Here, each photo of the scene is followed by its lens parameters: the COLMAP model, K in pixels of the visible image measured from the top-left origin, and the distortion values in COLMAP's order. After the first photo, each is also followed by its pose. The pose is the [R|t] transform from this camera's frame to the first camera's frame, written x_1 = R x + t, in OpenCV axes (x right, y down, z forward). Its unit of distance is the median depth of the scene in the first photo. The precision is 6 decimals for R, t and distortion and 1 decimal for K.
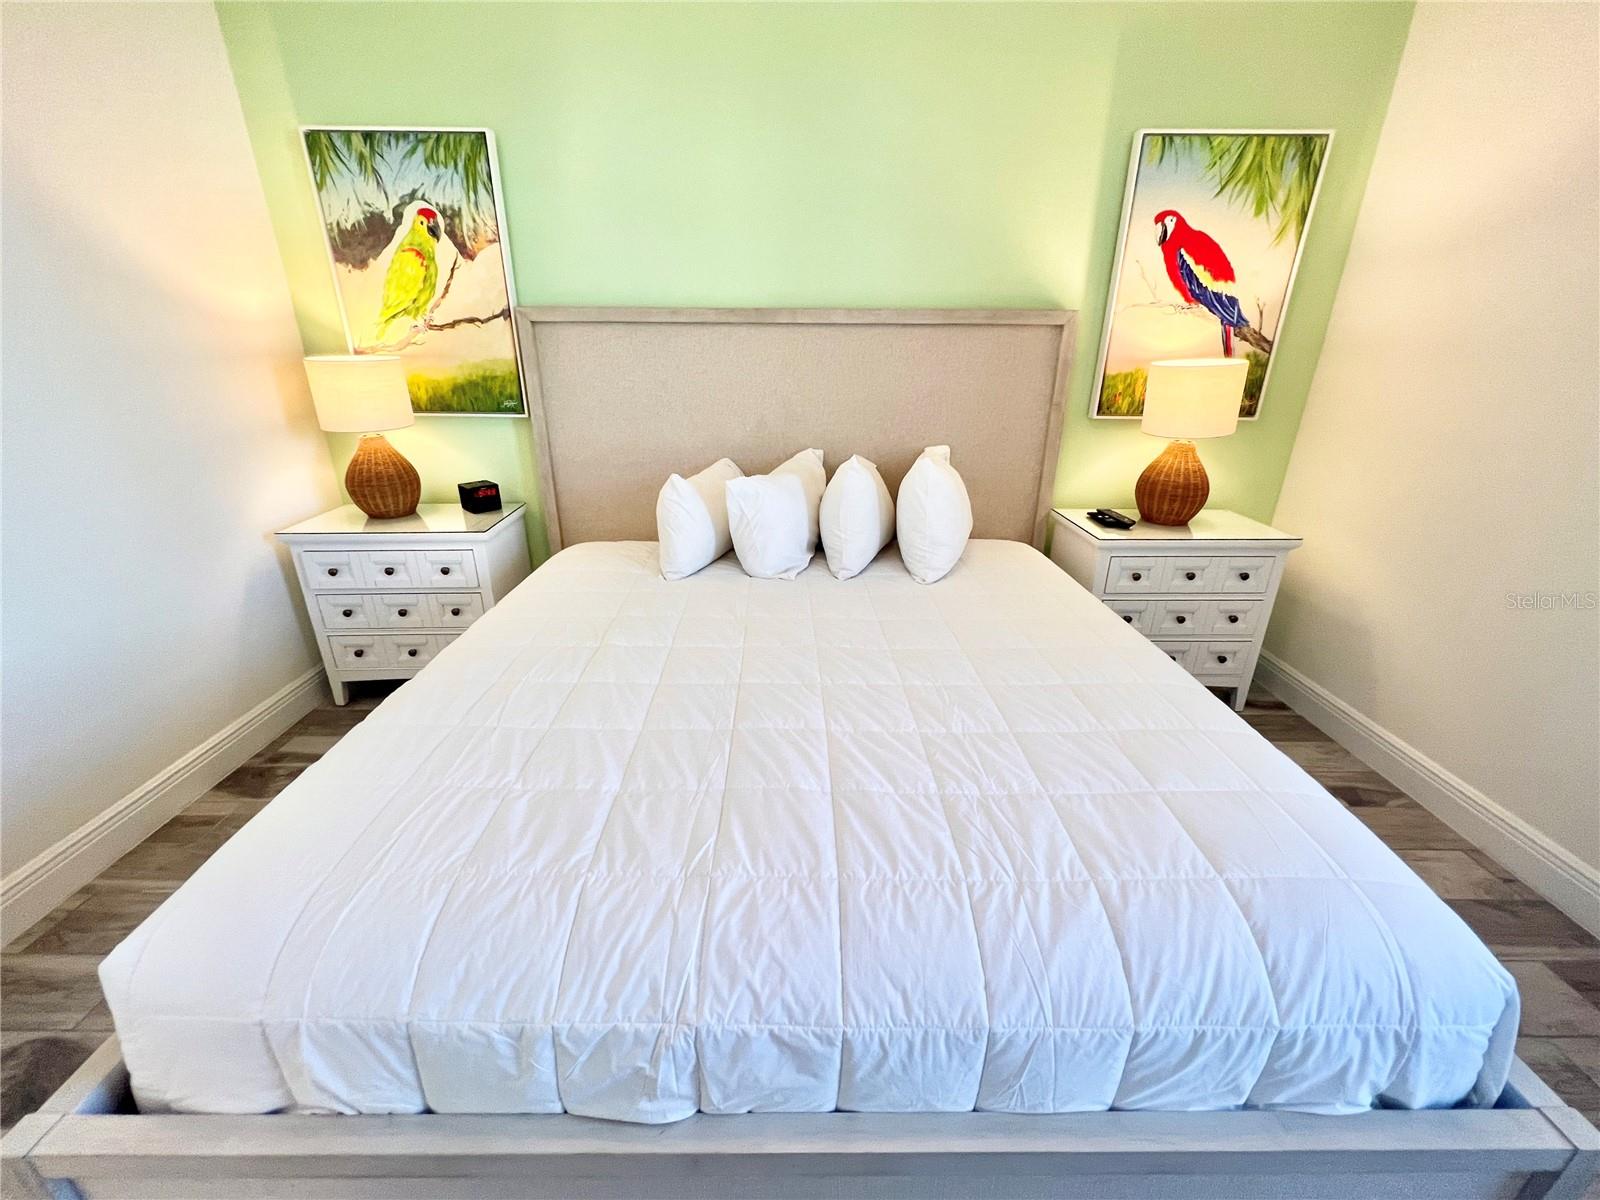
lens RADIAL K [[654.6, 0, 797.0], [0, 654.6, 601.1], [0, 0, 1]] dist [-0.002236, 0.000650]
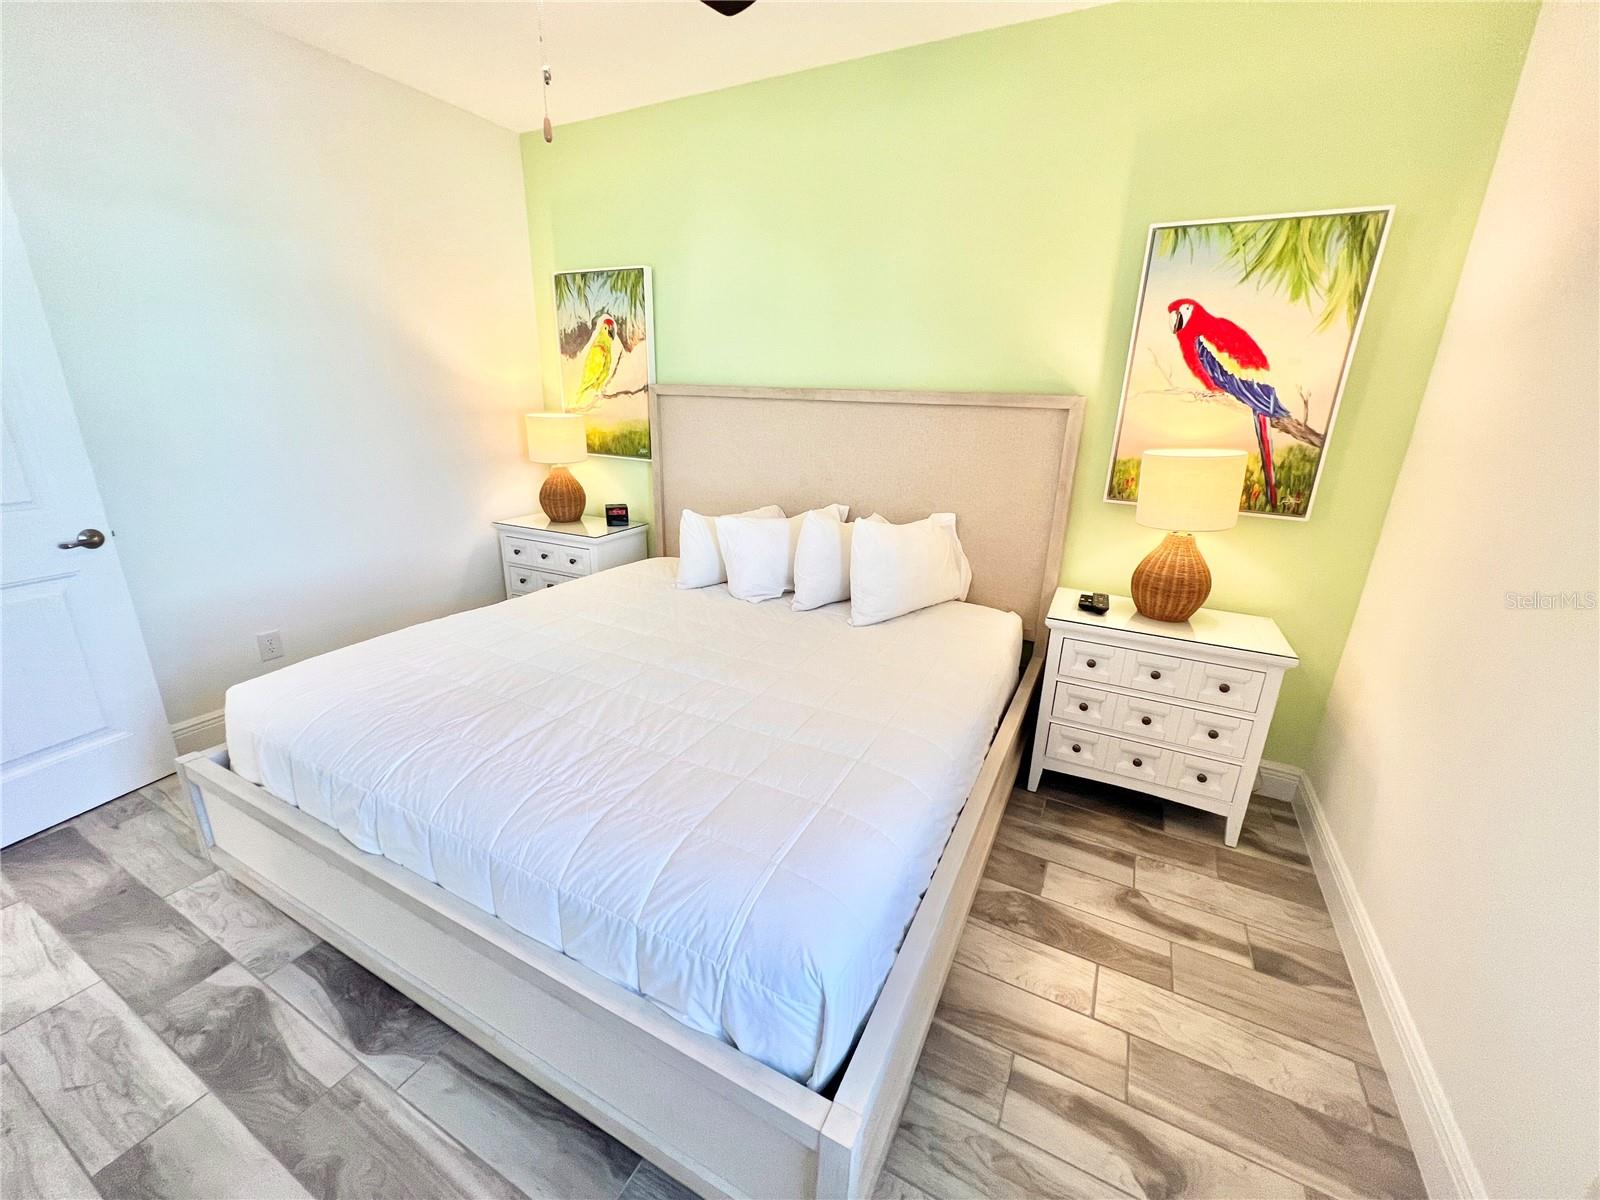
lens RADIAL K [[640.8, 0, 798.8], [0, 640.8, 601.1], [0, 0, 1]] dist [-0.000549, -0.000335]
pose [[0.886019, 0.162297, -0.434315, 0.535106], [-0.196550, 0.979876, -0.034805, -0.009522], [0.419926, 0.116203, 0.900088, -0.048183]]
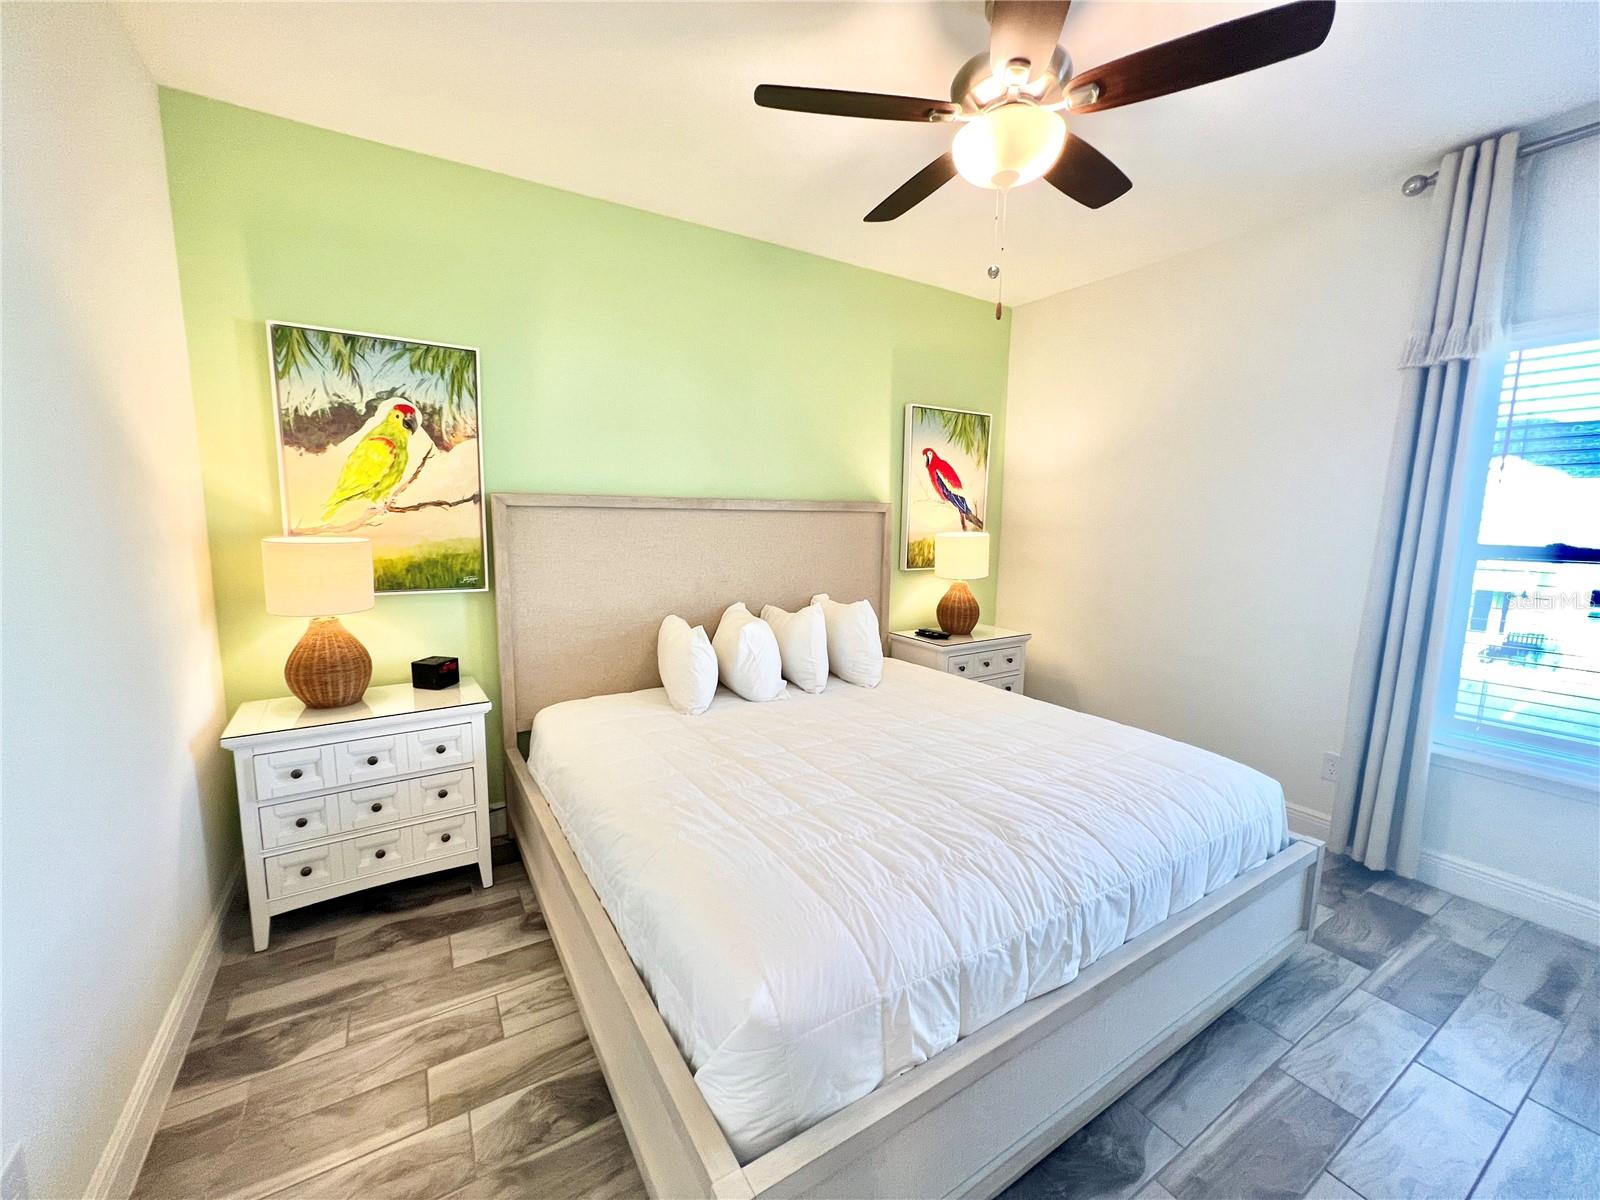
lens RADIAL K [[641.6, 0, 796.6], [0, 641.6, 600.7], [0, 0, 1]] dist [-0.000415, 0.000212]
pose [[0.852222, -0.064425, 0.519198, -0.573516], [0.186663, 0.964518, -0.186711, 0.017080], [-0.488747, 0.256034, 0.834010, -0.092692]]
